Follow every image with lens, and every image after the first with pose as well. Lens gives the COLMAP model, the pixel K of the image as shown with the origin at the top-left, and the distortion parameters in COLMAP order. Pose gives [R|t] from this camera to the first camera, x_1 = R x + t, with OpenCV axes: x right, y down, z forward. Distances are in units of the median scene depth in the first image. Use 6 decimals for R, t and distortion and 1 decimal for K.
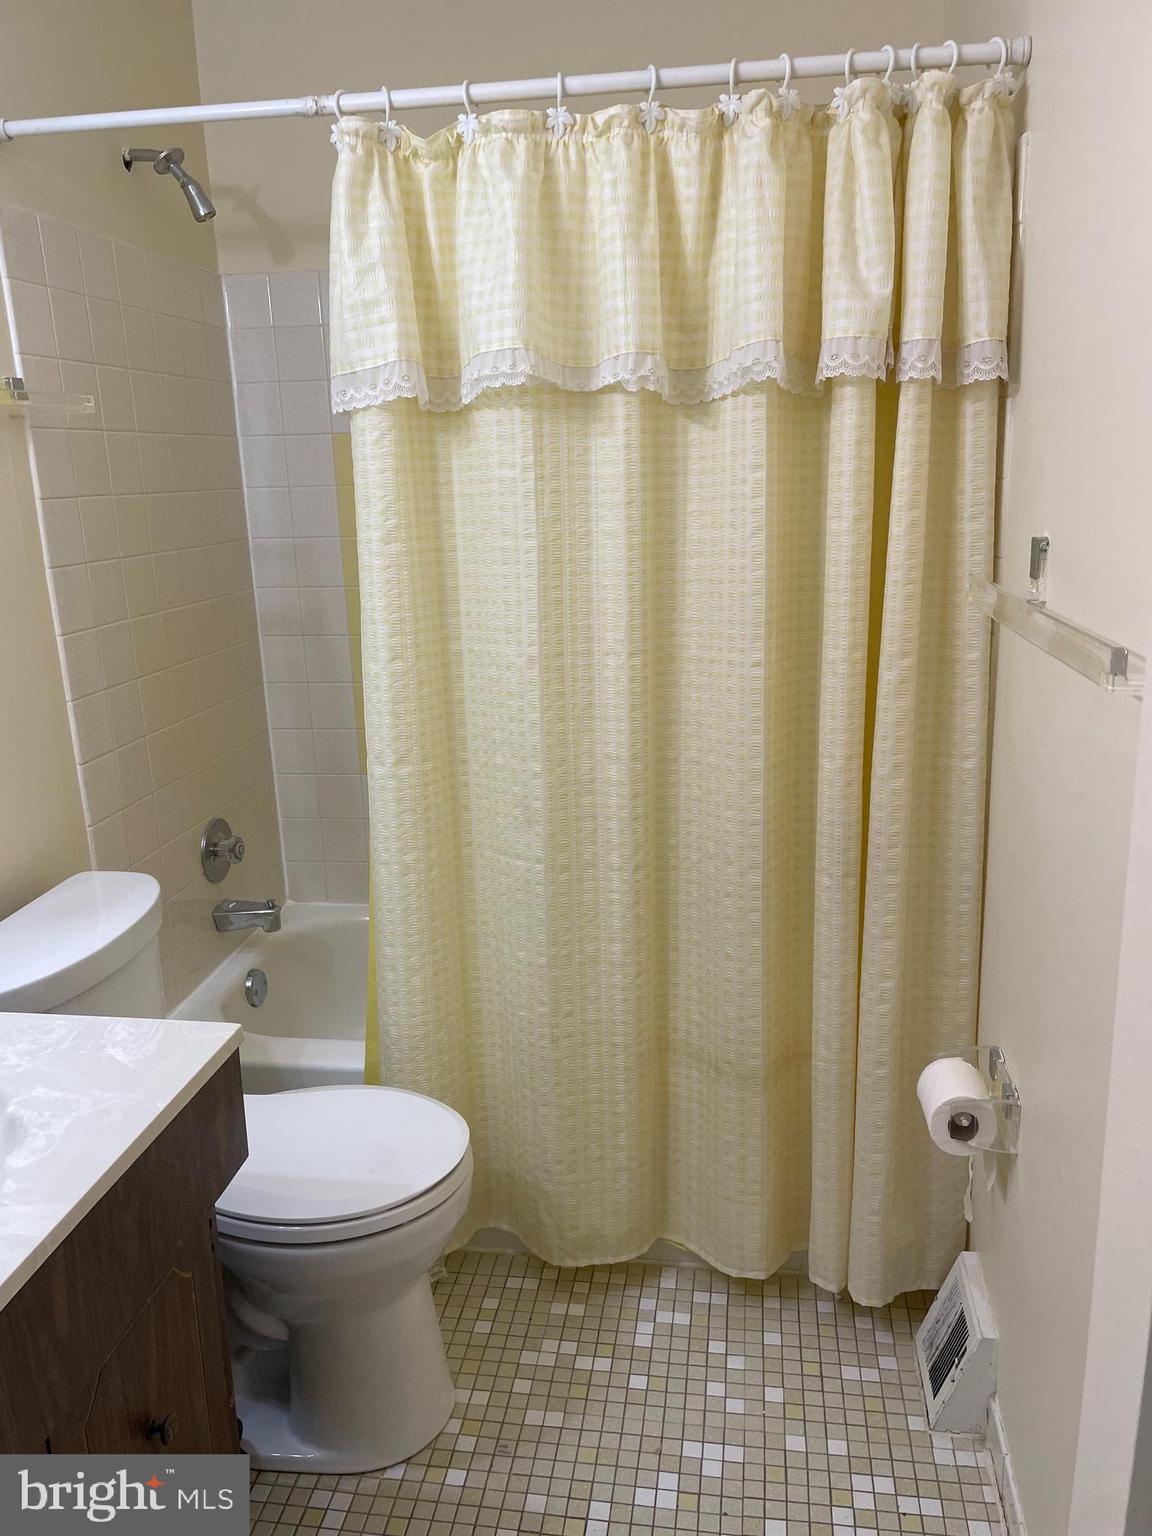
lens RADIAL K [[1166.8, 0, 562.1], [0, 1166.8, 773.8], [0, 0, 1]] dist [0.088434, -0.113500]
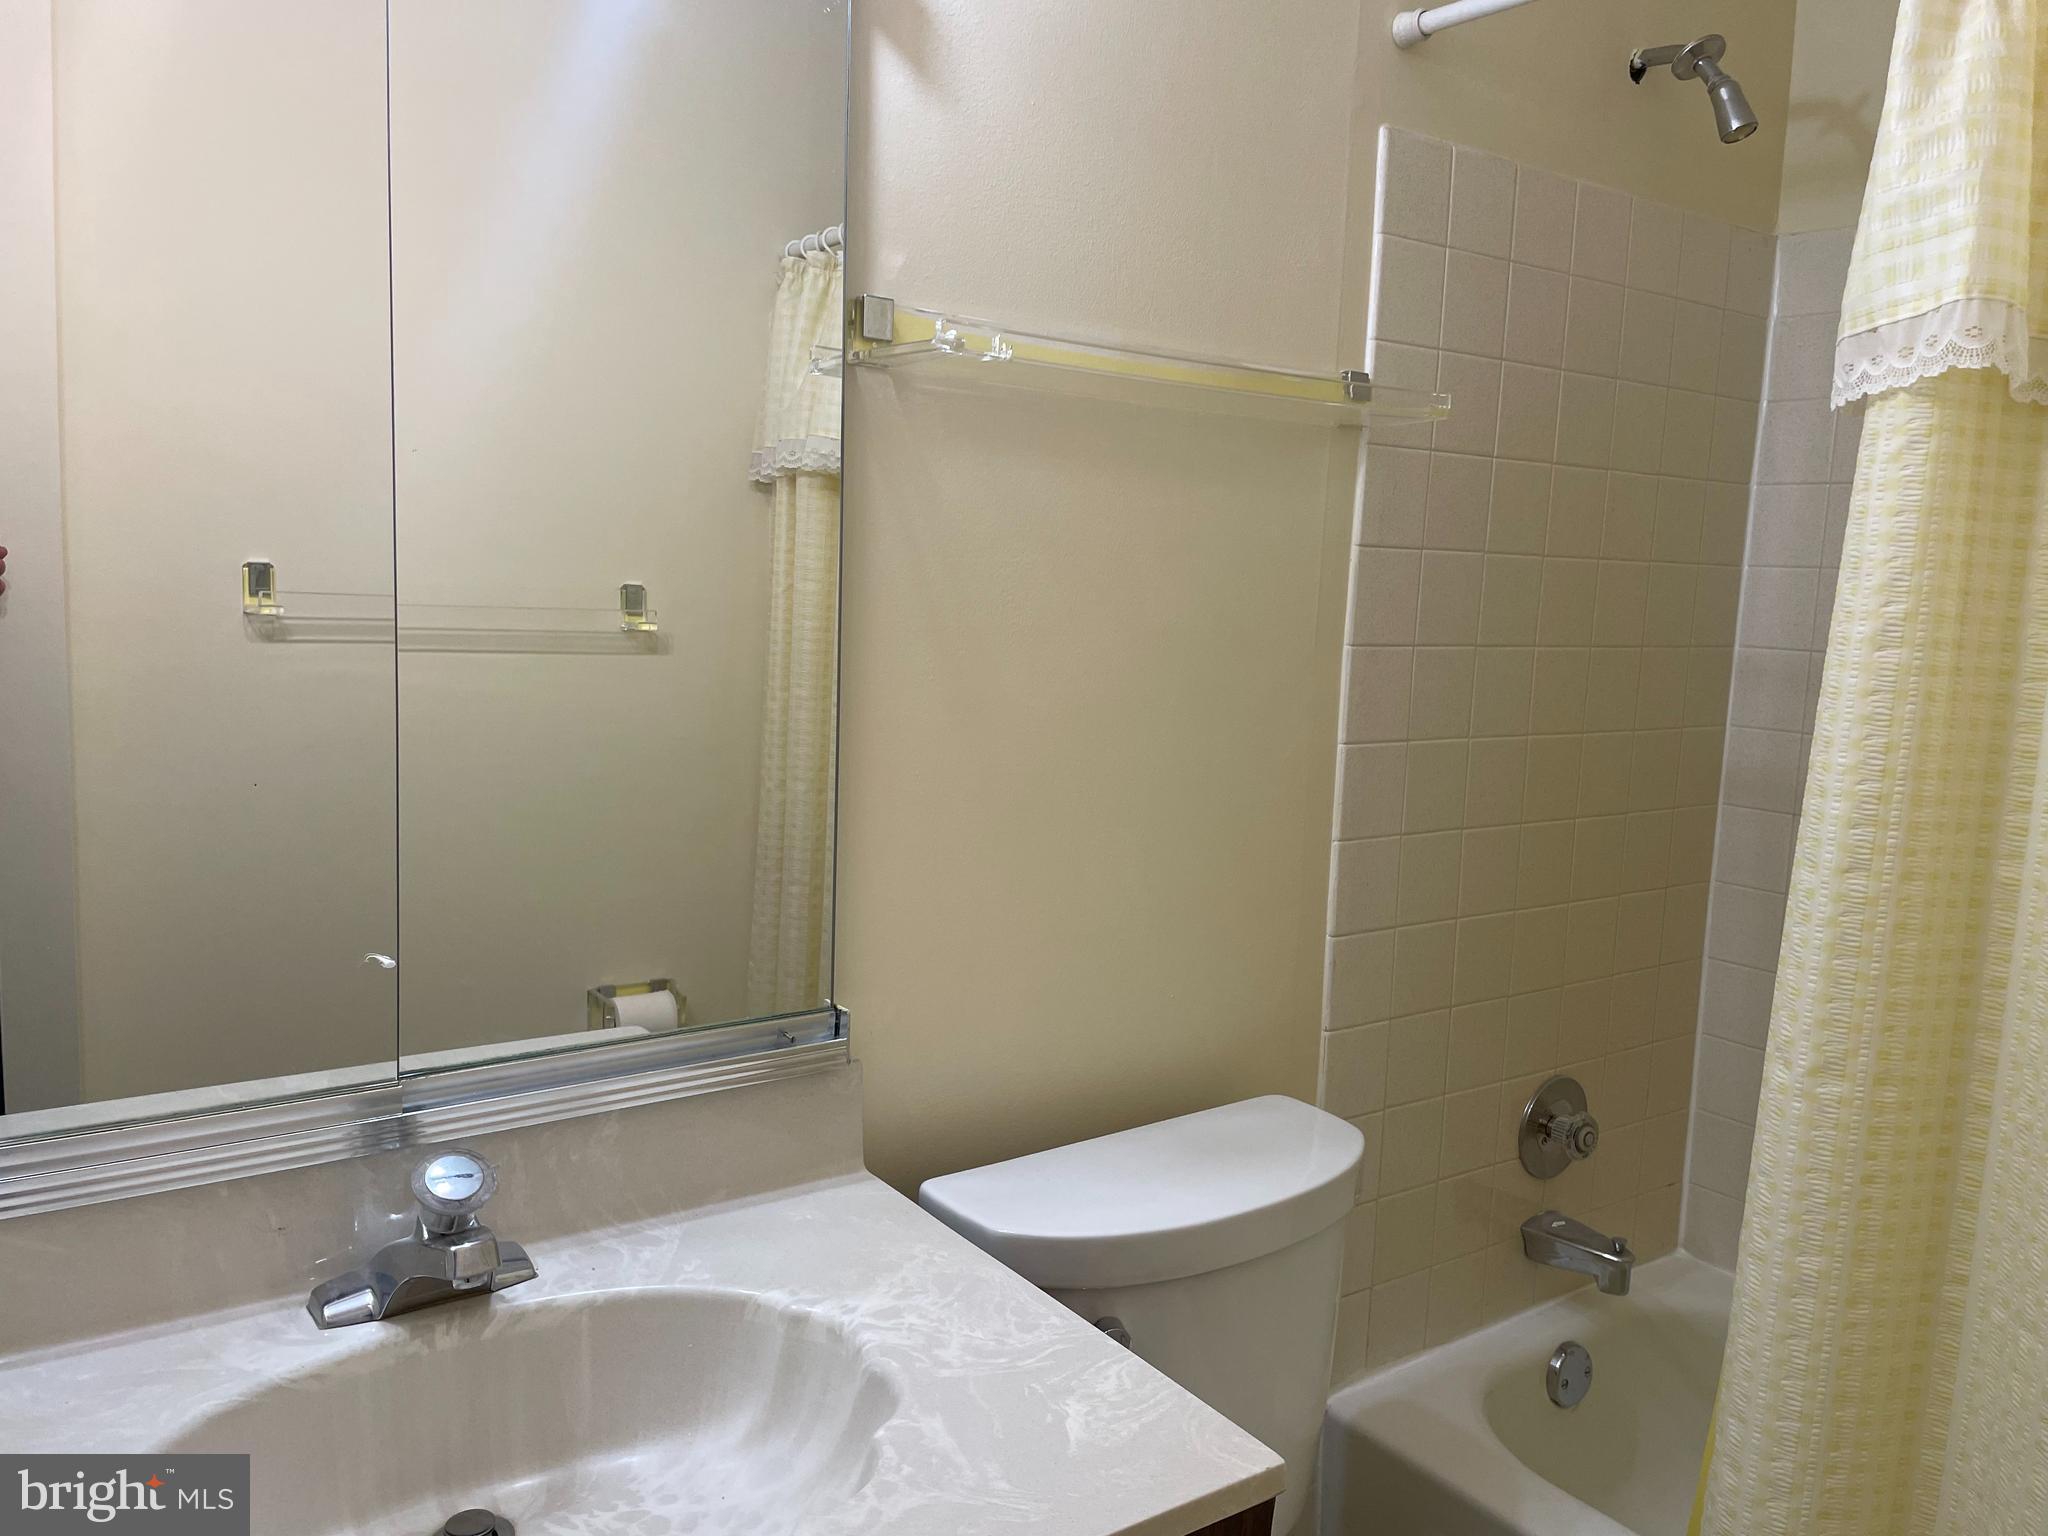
lens RADIAL K [[1555.7, 0, 1013.9], [0, 1555.7, 758.6], [0, 0, 1]] dist [0.088434, -0.113500]
pose [[0.705282, 0.147866, -0.693334, 0.067393], [-0.241603, 0.969592, -0.038983, -0.029313], [0.666487, 0.195006, 0.719561, 0.246303]]
